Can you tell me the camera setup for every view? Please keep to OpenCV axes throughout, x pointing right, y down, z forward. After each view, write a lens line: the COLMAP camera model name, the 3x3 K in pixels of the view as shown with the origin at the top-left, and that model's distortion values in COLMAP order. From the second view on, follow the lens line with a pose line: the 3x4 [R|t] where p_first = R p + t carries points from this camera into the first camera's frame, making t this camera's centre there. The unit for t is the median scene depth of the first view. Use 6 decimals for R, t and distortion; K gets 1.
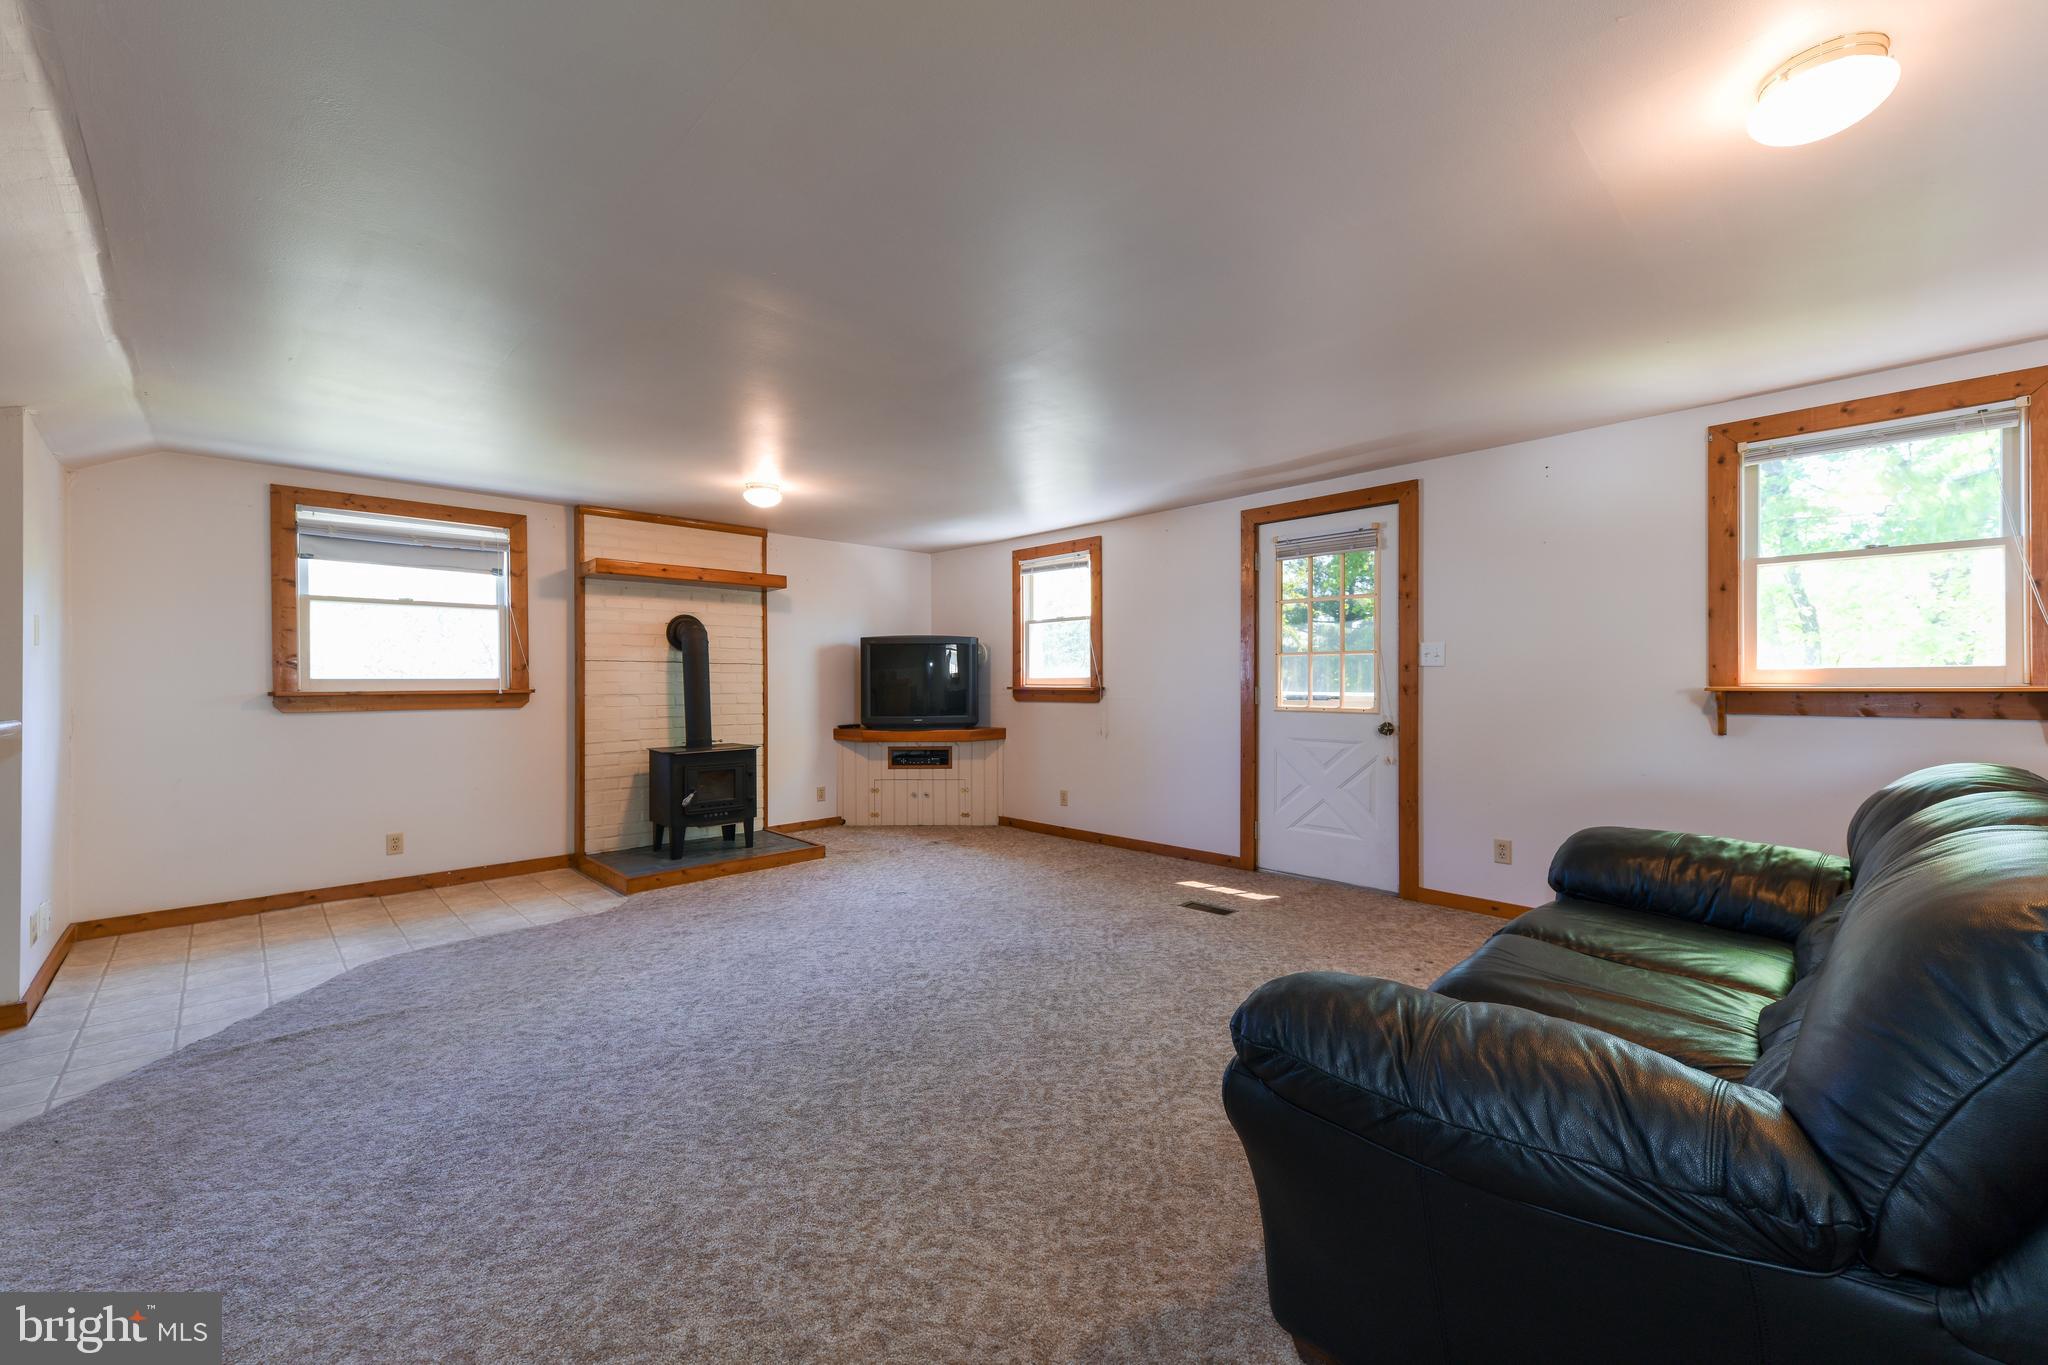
lens RADIAL K [[801.2, 0, 1032.8], [0, 801.2, 682.6], [0, 0, 1]] dist [0.008089, 0.000203]
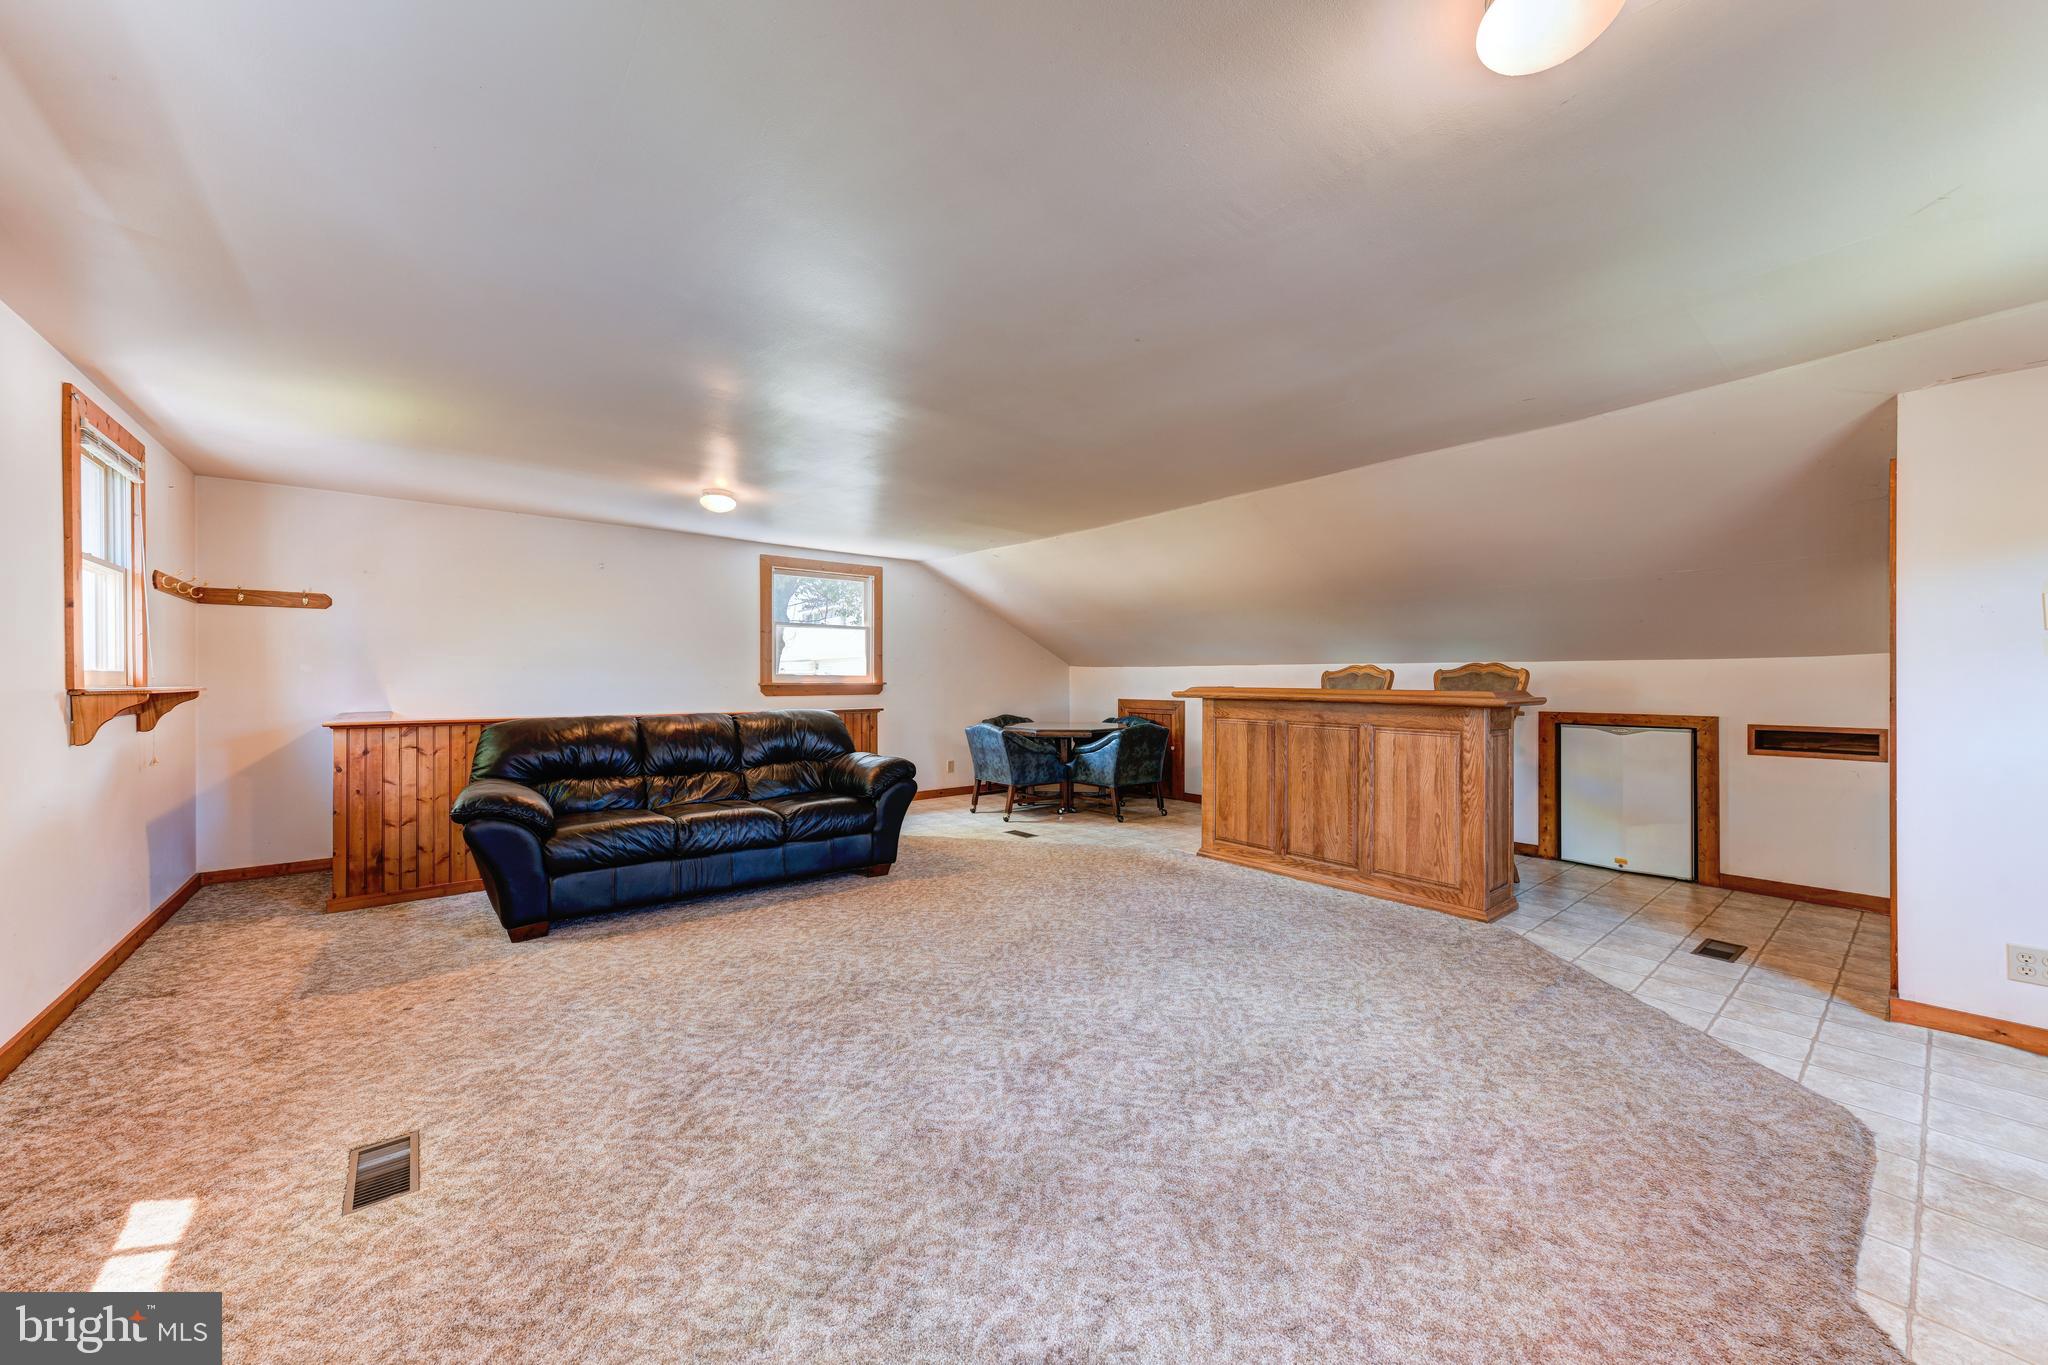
lens RADIAL K [[731.7, 0, 1020.1], [0, 731.7, 682.3], [0, 0, 1]] dist [0.008099, -0.000039]
pose [[-0.994558, 0.003681, 0.104118, -0.261711], [0.004103, 0.999984, 0.003843, -0.000010], [-0.104102, 0.004249, -0.994557, 1.880140]]
